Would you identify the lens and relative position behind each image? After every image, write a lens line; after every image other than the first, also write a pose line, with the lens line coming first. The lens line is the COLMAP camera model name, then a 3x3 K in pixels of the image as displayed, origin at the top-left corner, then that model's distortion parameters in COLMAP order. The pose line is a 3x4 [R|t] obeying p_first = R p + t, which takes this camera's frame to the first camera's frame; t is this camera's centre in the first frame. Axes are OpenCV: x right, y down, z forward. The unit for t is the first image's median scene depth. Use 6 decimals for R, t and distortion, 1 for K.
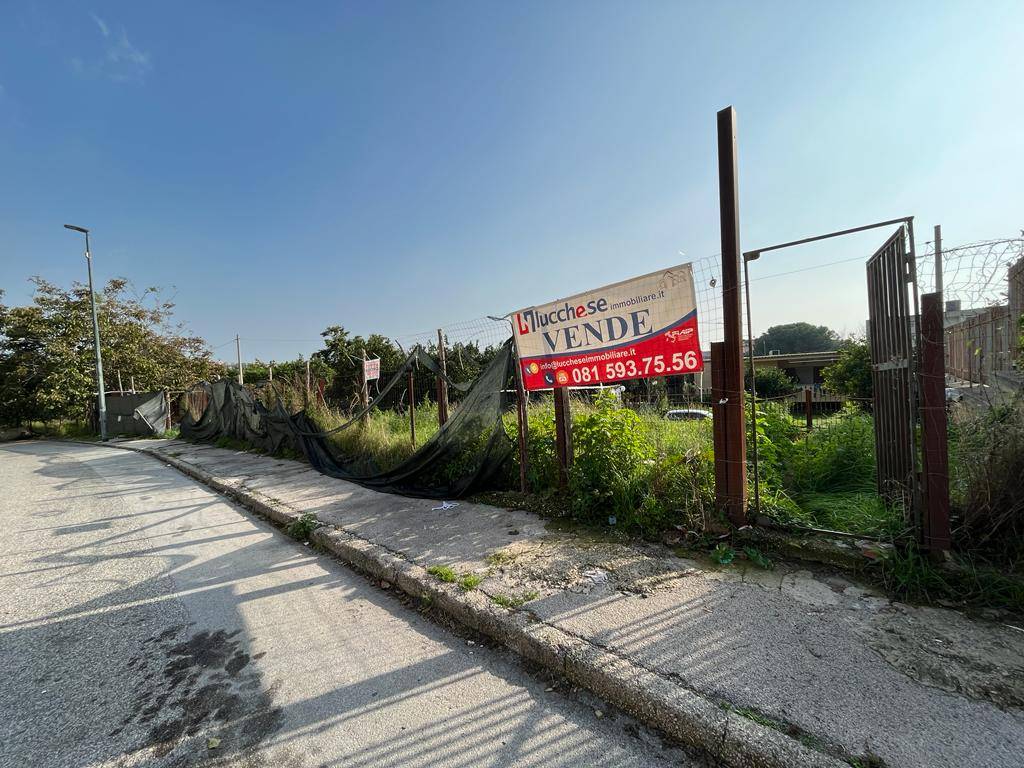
lens RADIAL K [[409.4, 0, 512.0], [0, 409.4, 384.0], [0, 0, 1]] dist [-0.009124, -0.000223]
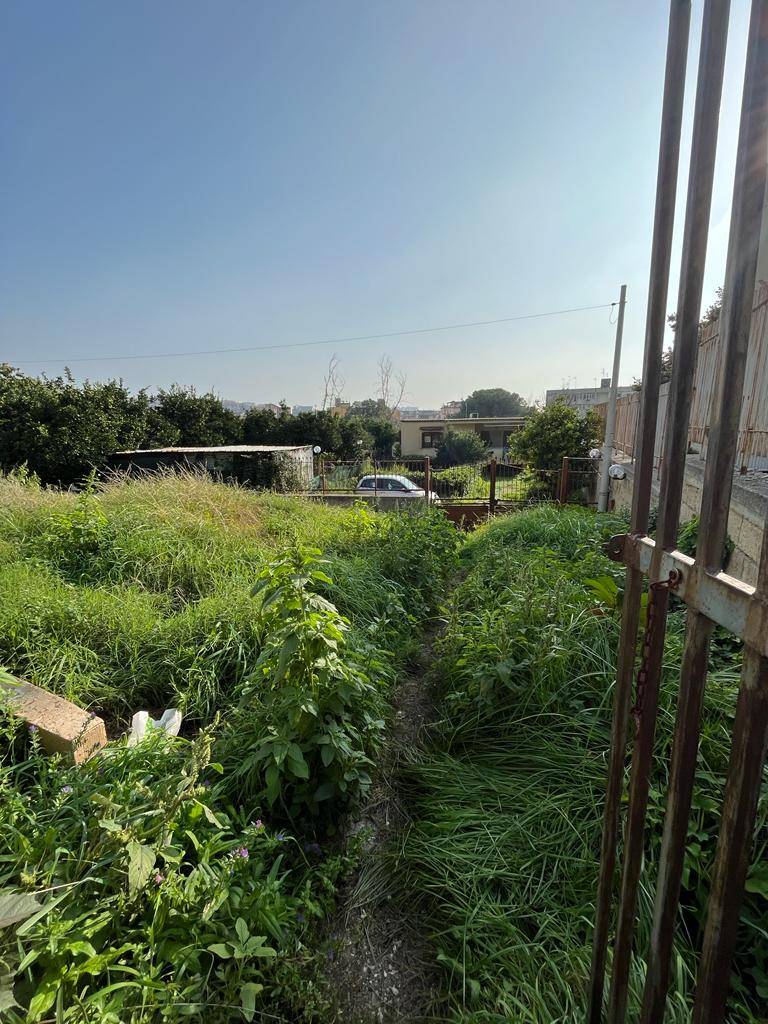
lens RADIAL K [[409.4, 0, 383.6], [0, 409.4, 507.0], [0, 0, 1]] dist [-0.009124, -0.000223]
pose [[0.938765, -0.026140, 0.343565, 0.086795], [-0.031637, 0.986366, 0.161495, -0.010923], [-0.343103, -0.162475, 0.925139, 0.104733]]
